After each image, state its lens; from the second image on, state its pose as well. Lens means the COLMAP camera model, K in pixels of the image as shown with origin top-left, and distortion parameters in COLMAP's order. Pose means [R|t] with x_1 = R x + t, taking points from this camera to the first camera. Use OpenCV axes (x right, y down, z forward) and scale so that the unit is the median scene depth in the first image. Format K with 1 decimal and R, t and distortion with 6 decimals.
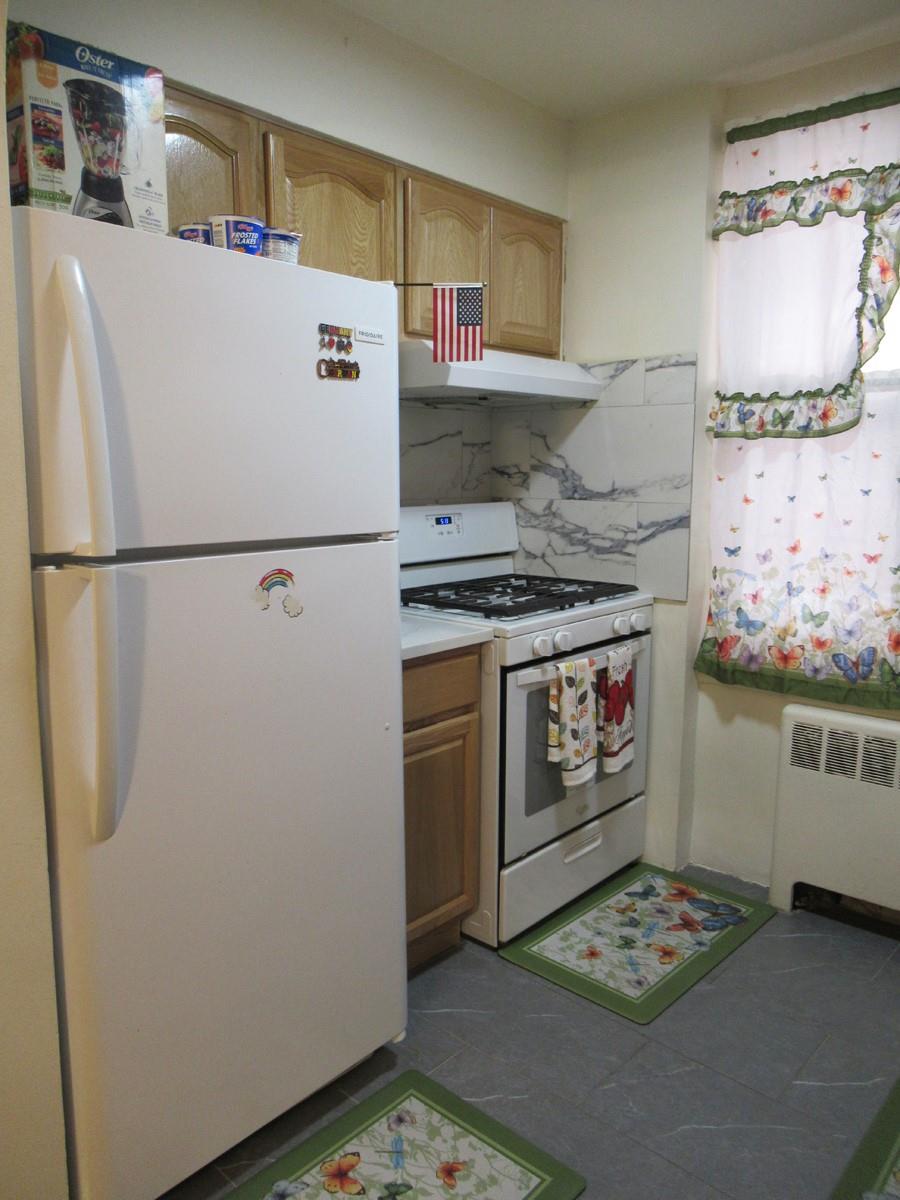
lens RADIAL K [[894.6, 0, 451.1], [0, 894.6, 600.1], [0, 0, 1]] dist [-0.007757, 0.009217]
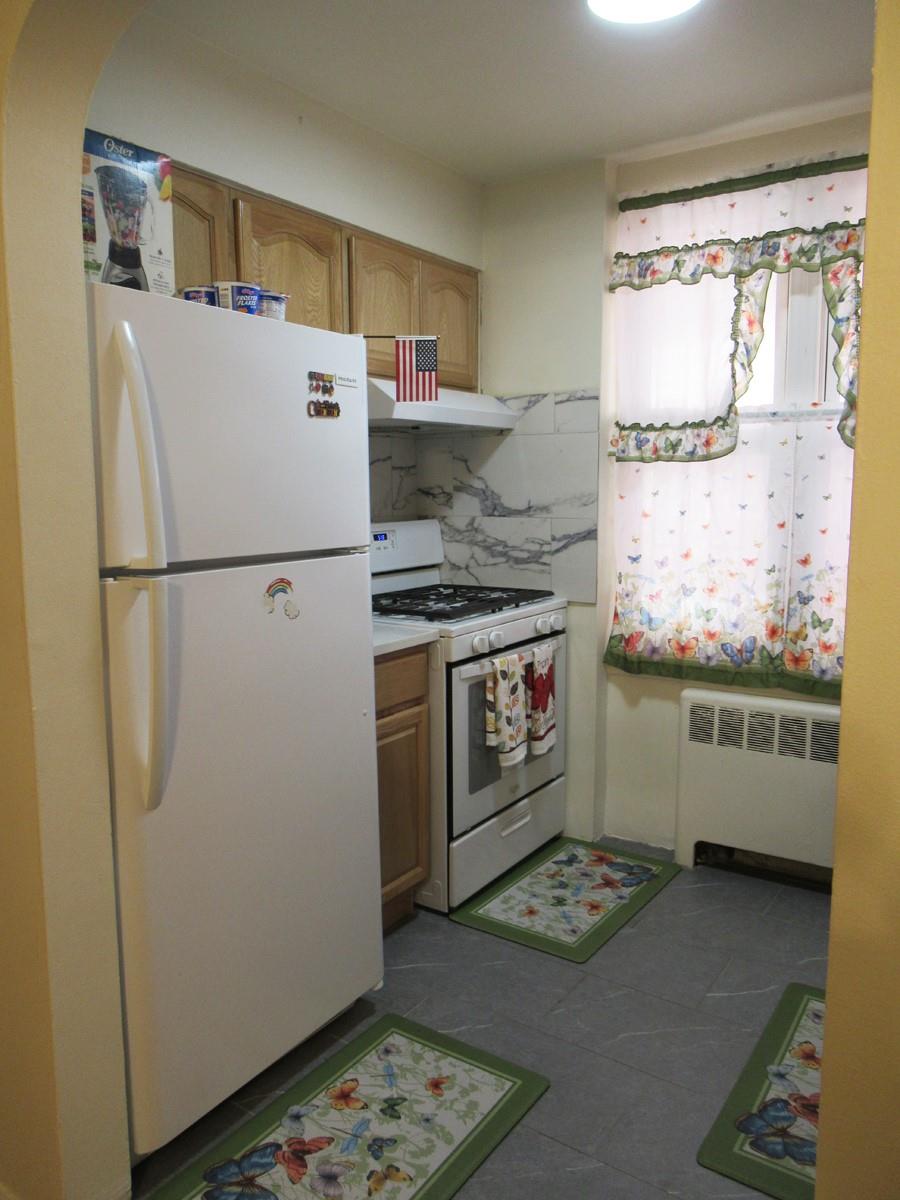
lens RADIAL K [[894.6, 0, 450.0], [0, 894.6, 598.8], [0, 0, 1]] dist [-0.007757, 0.009217]
pose [[0.990991, -0.026215, 0.131339, -0.085585], [0.029017, 0.999389, -0.019467, 0.014372], [-0.130748, 0.023103, 0.991146, -0.132436]]
